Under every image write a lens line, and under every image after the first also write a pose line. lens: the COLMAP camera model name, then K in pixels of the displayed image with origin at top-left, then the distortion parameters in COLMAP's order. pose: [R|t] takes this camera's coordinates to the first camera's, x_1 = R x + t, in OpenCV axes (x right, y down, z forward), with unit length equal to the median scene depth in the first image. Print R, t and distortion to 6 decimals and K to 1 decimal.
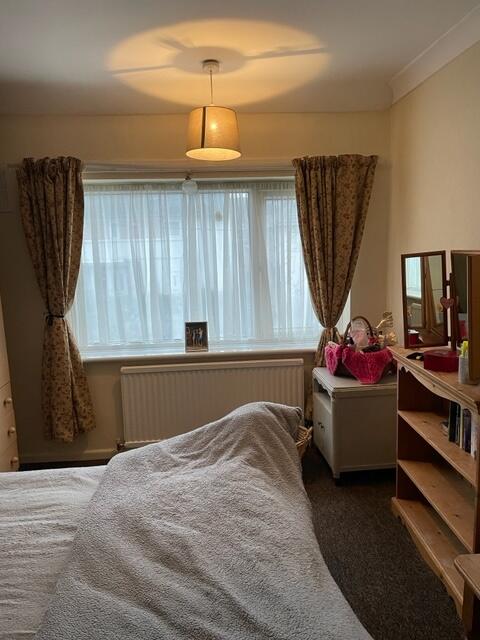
lens RADIAL K [[491.5, 0, 240.2], [0, 491.5, 318.5], [0, 0, 1]] dist [0.045203, -0.001535]
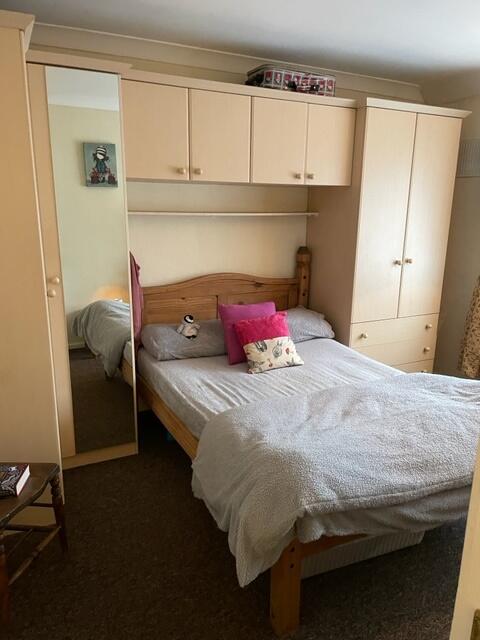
lens RADIAL K [[491.5, 0, 240.4], [0, 491.5, 320.8], [0, 0, 1]] dist [0.045203, -0.001535]
pose [[0.363732, 0.241688, -0.899603, 0.749083], [-0.161317, 0.967505, 0.194707, -0.031874], [0.917429, 0.074300, 0.390901, 0.046527]]
